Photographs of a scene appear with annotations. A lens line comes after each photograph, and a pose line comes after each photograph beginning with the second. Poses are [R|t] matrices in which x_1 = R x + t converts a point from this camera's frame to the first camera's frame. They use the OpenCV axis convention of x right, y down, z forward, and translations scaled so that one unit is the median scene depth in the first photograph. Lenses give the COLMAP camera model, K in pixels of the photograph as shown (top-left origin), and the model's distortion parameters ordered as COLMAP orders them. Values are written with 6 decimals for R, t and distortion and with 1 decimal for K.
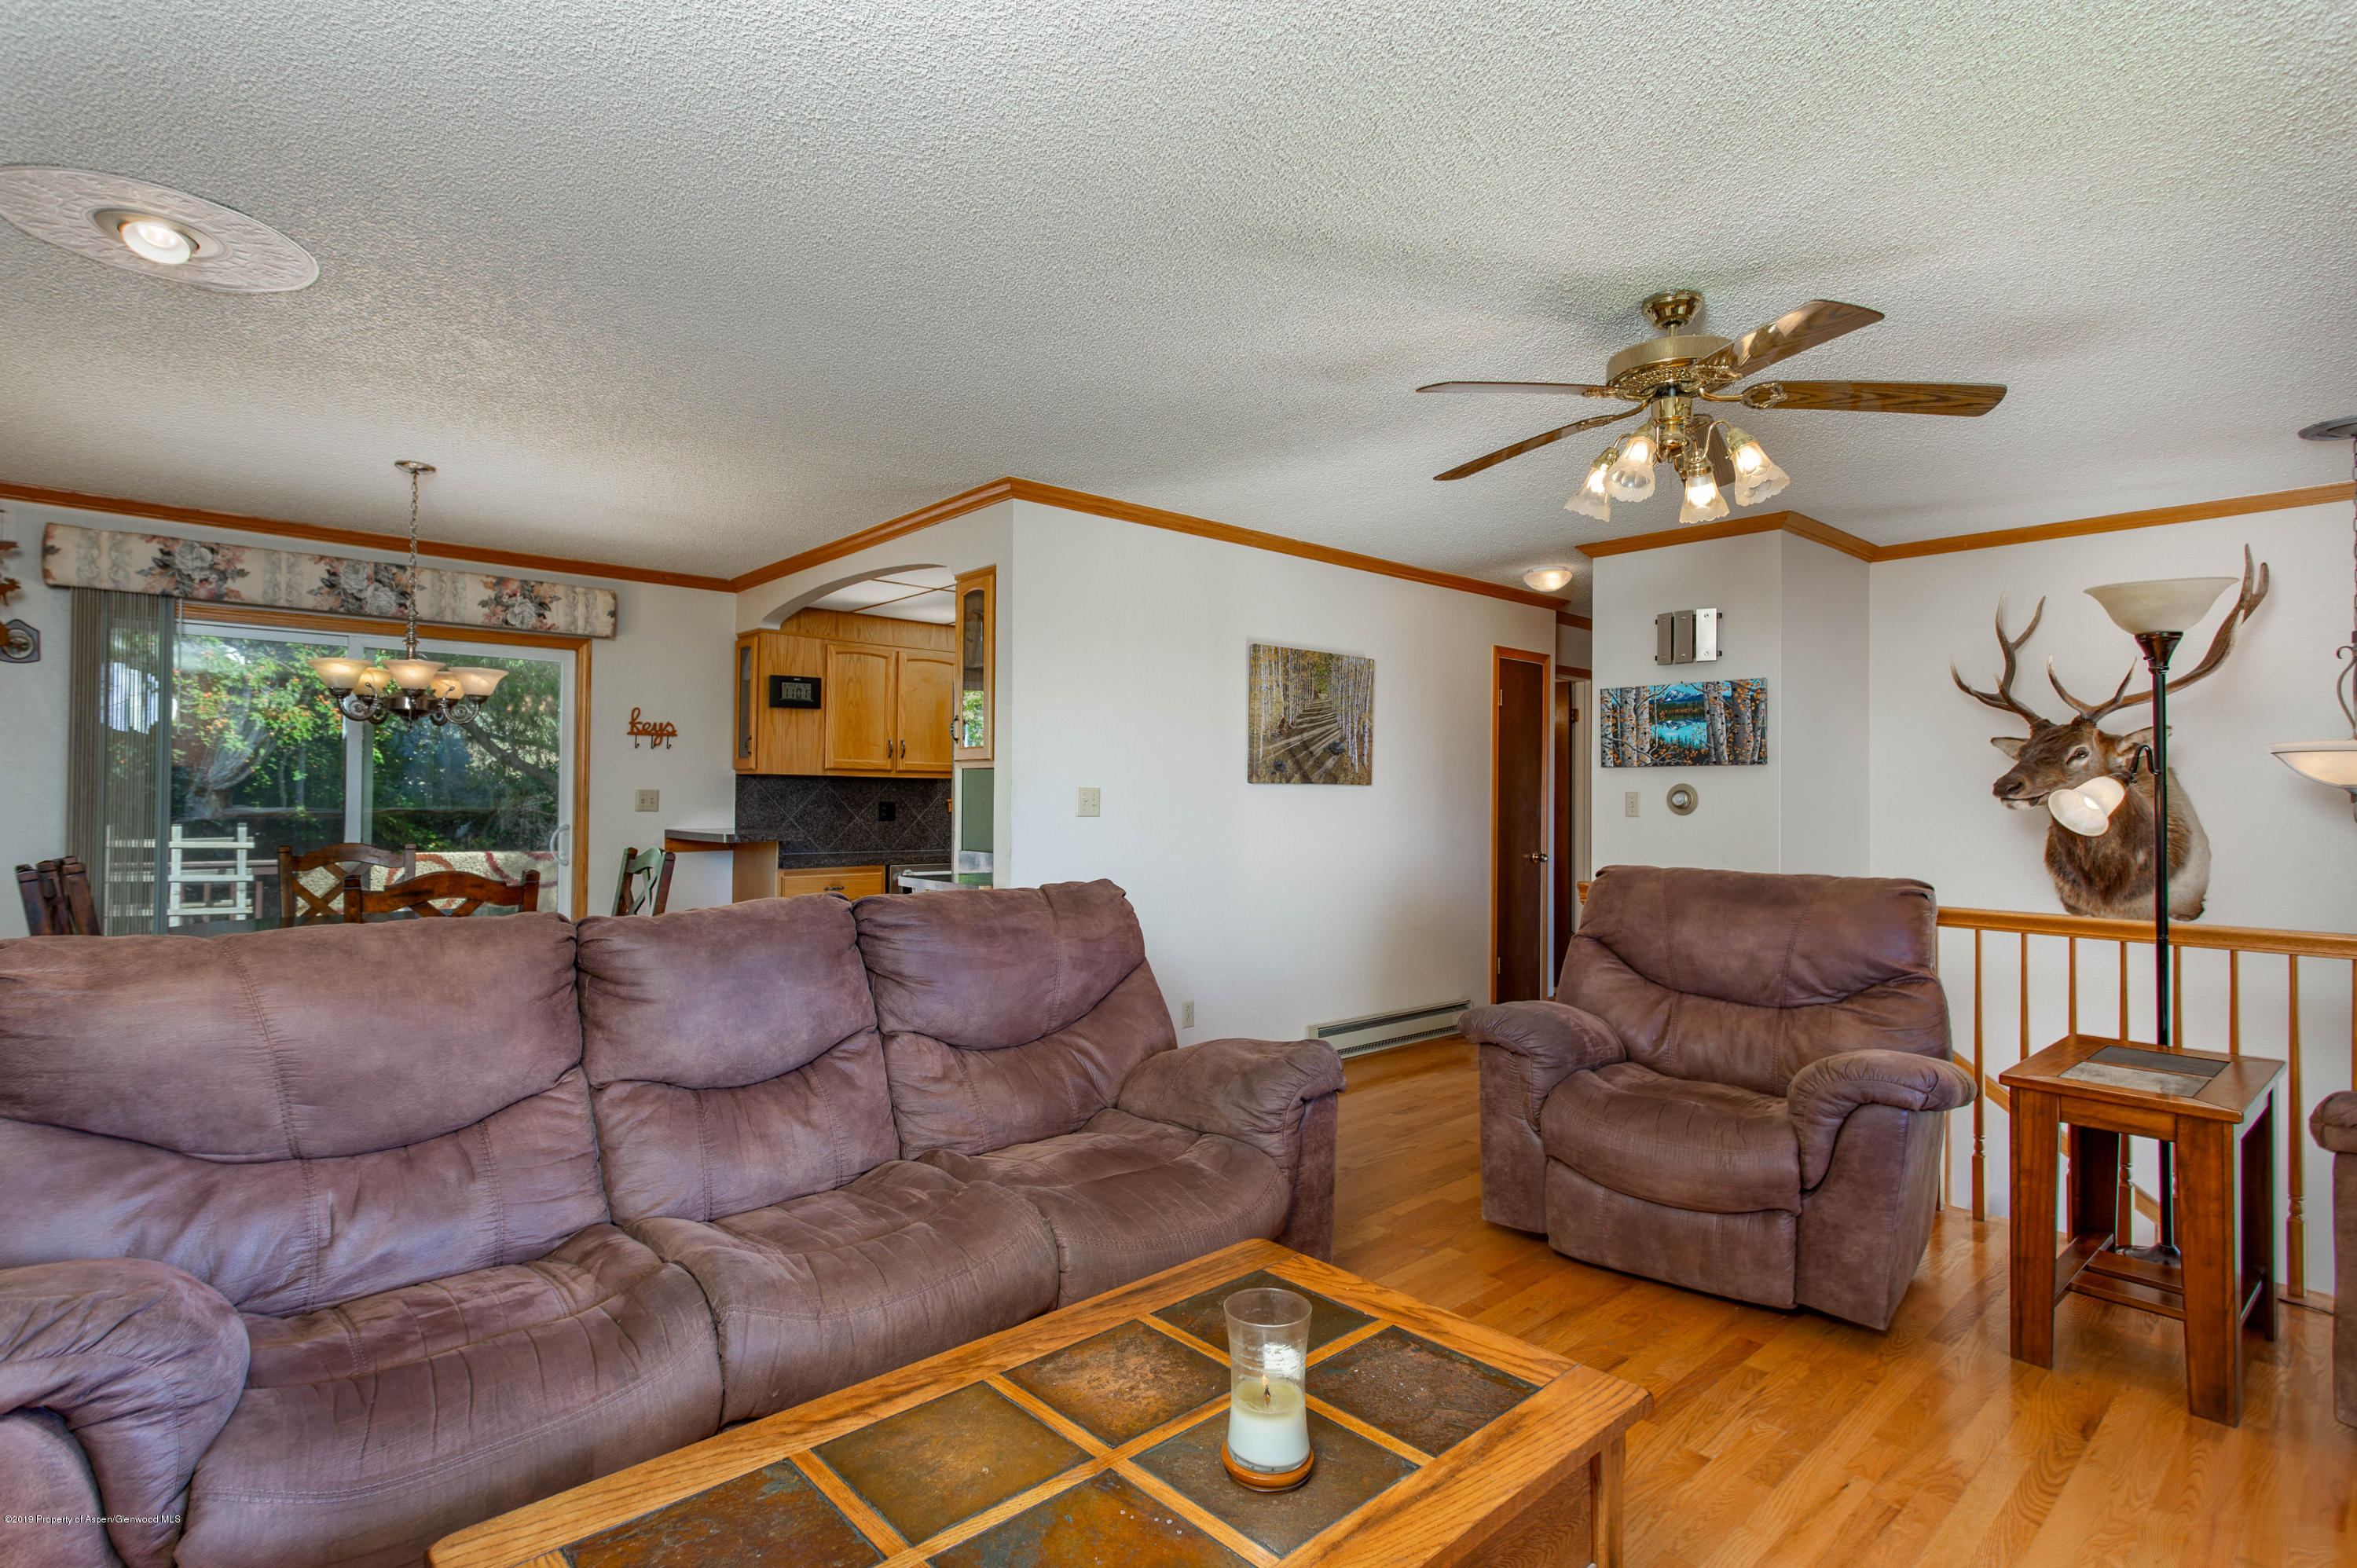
lens RADIAL K [[1144.7, 0, 1173.0], [0, 1144.7, 779.4], [0, 0, 1]] dist [0.002638, 0.000650]
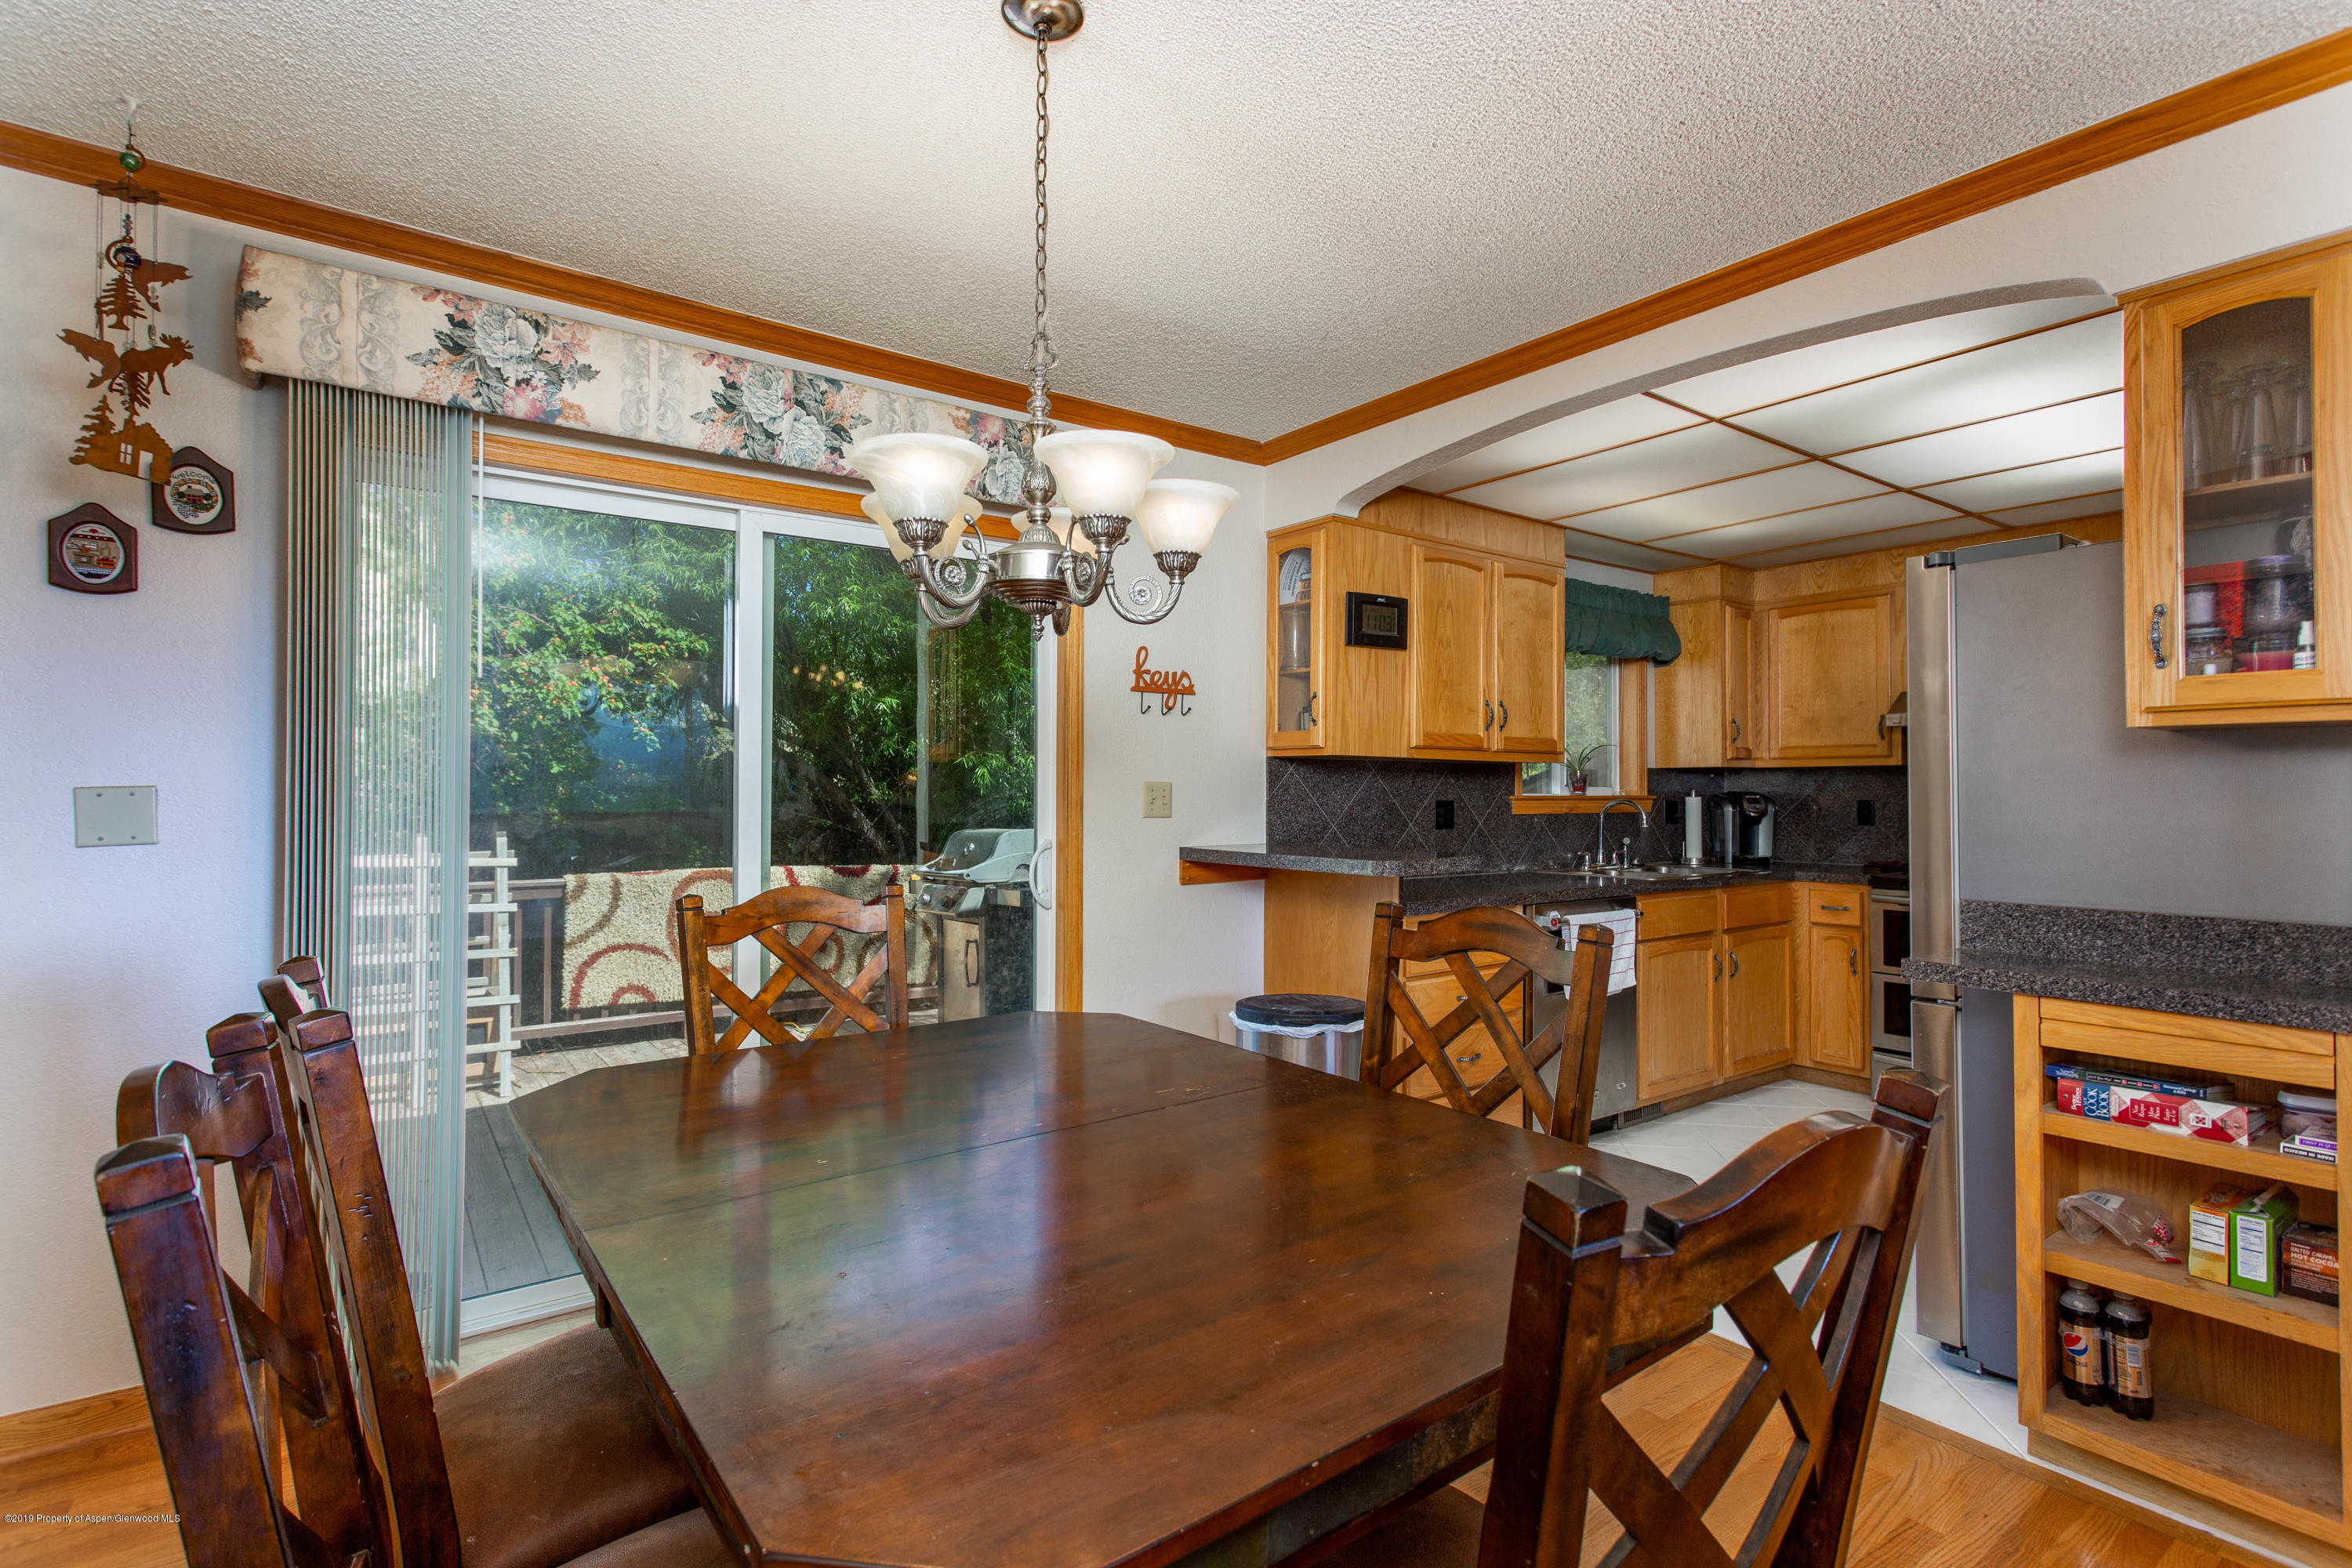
lens RADIAL K [[1120.7, 0, 1172.4], [0, 1120.7, 782.2], [0, 0, 1]] dist [-0.003033, 0.007680]
pose [[0.995953, -0.004334, -0.089775, -0.434803], [0.004974, 0.999964, 0.006905, 0.005616], [0.089742, -0.007323, 0.995938, 0.444970]]
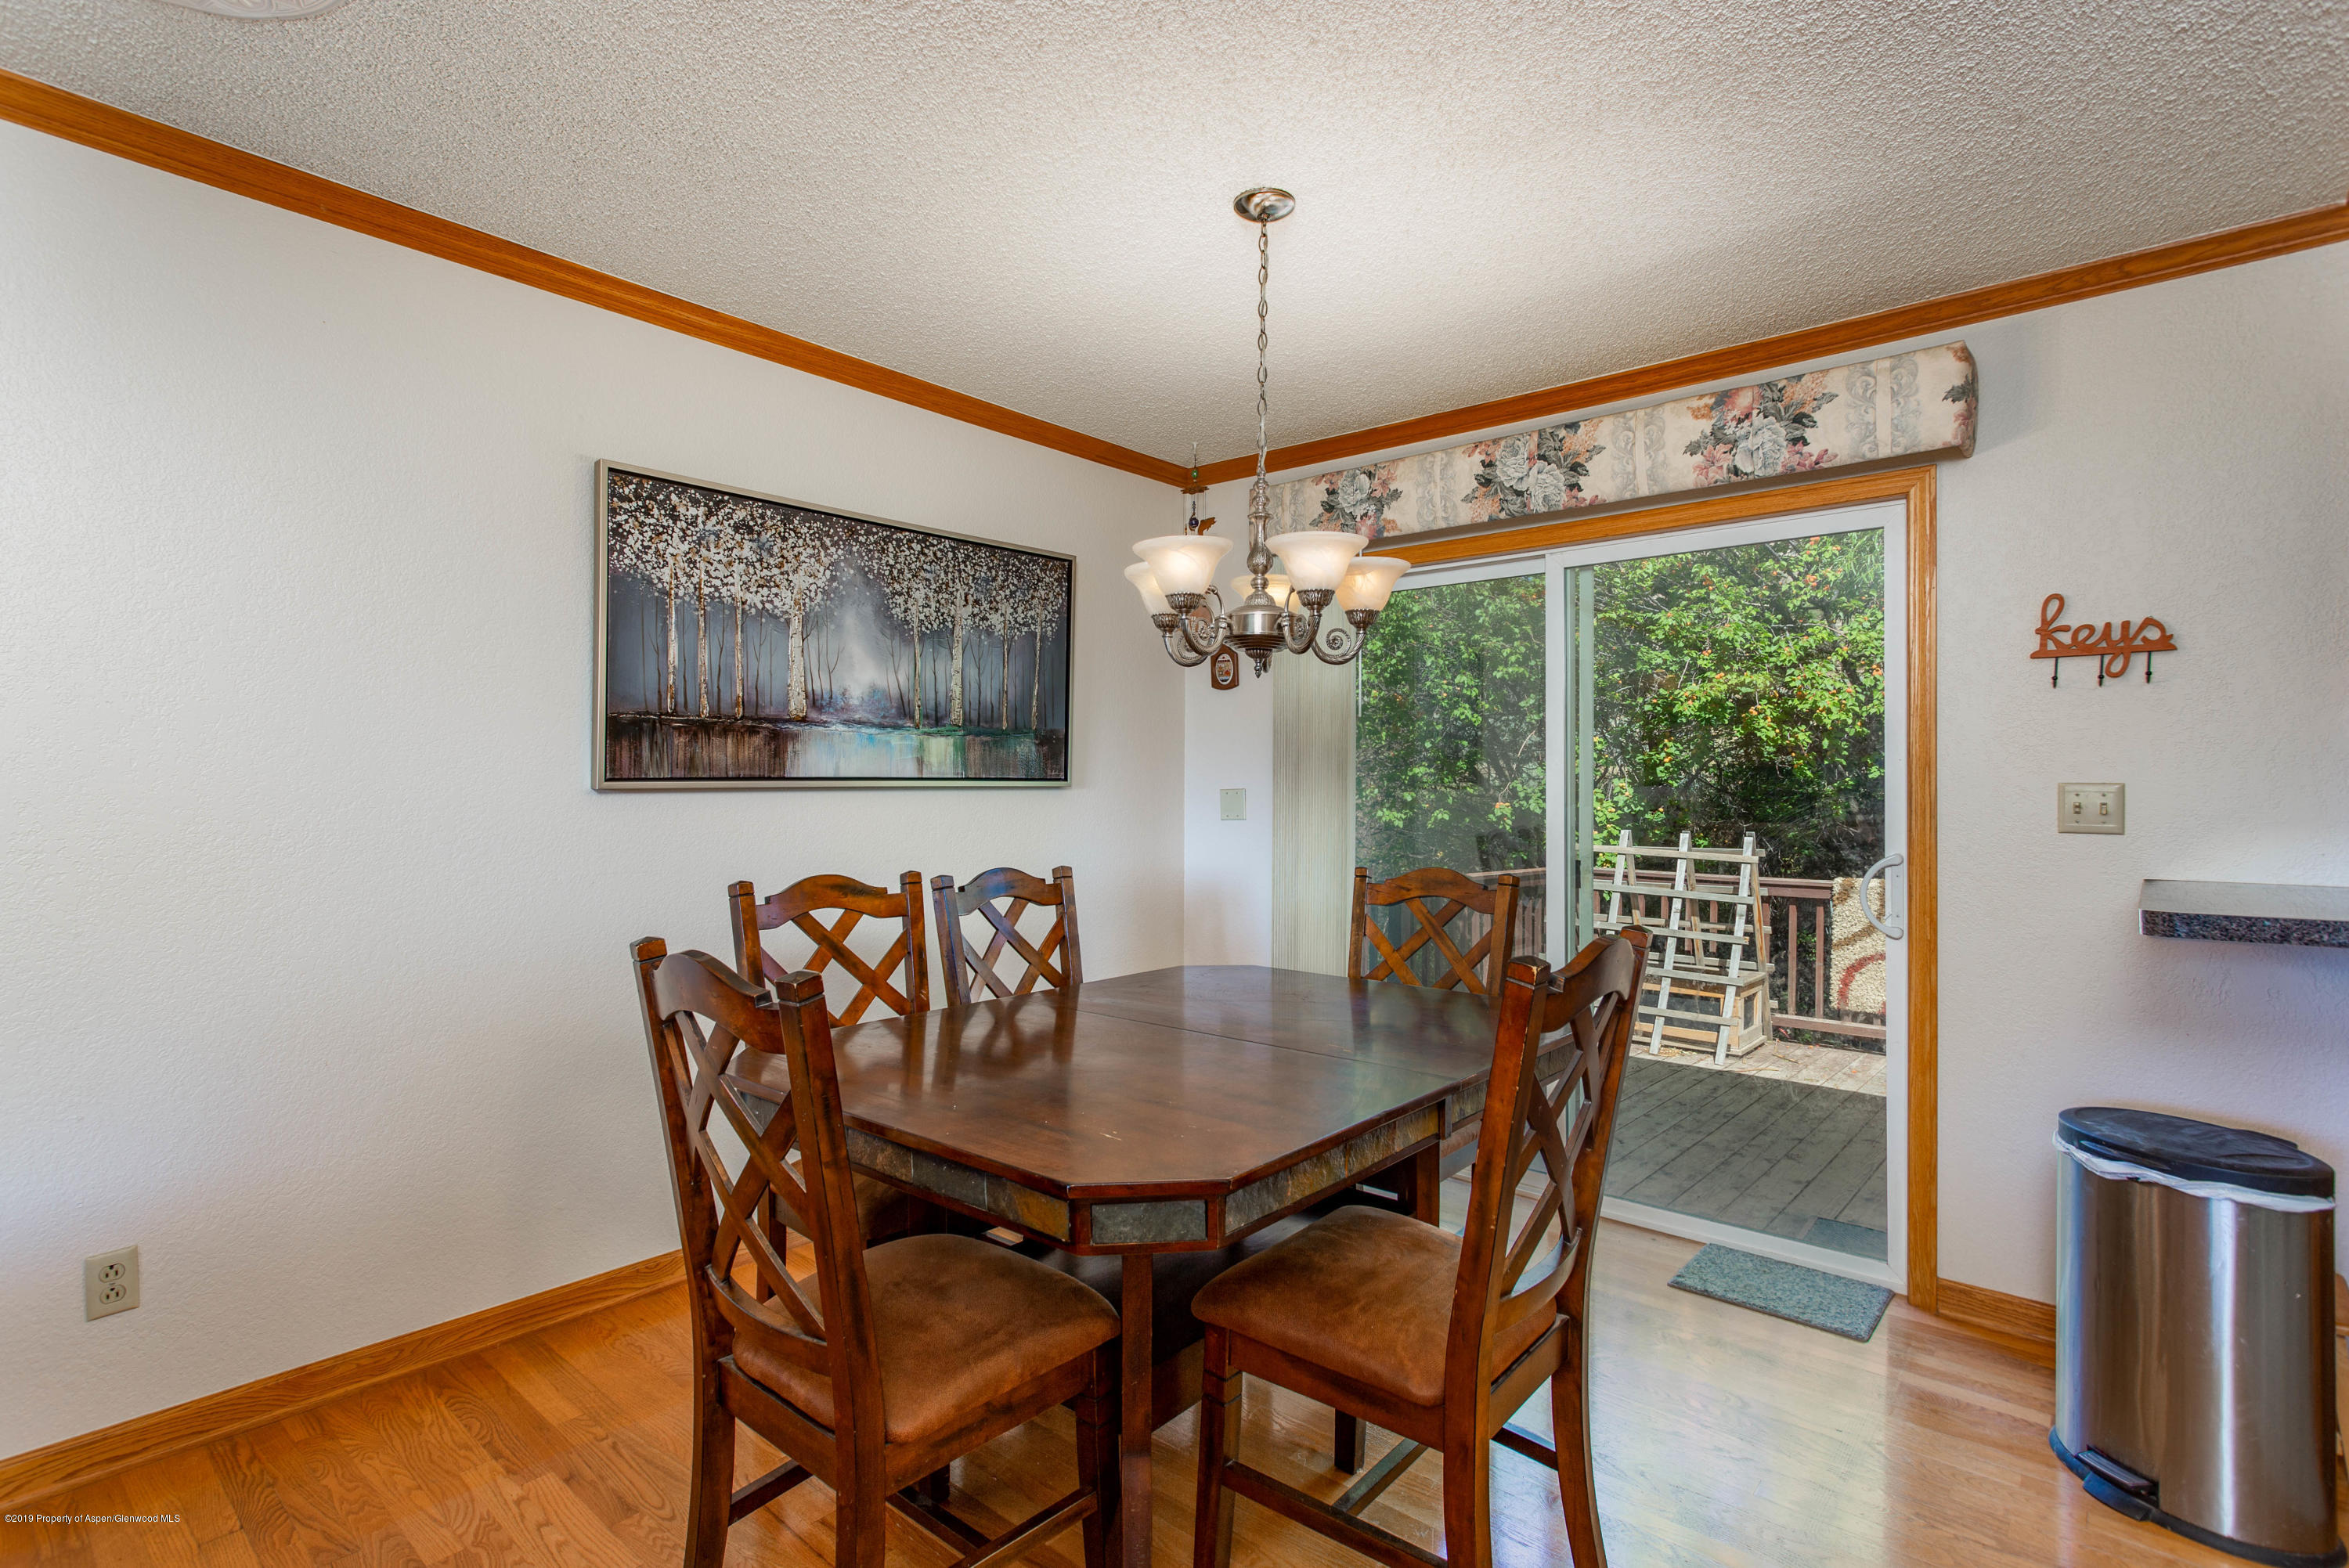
lens RADIAL K [[1140.8, 0, 1169.0], [0, 1140.8, 779.4], [0, 0, 1]] dist [0.002638, 0.000650]
pose [[0.123950, -0.014202, -0.992187, -0.087552], [0.009949, 0.999865, -0.013069, 0.010693], [0.992239, -0.008251, 0.124074, 0.665363]]
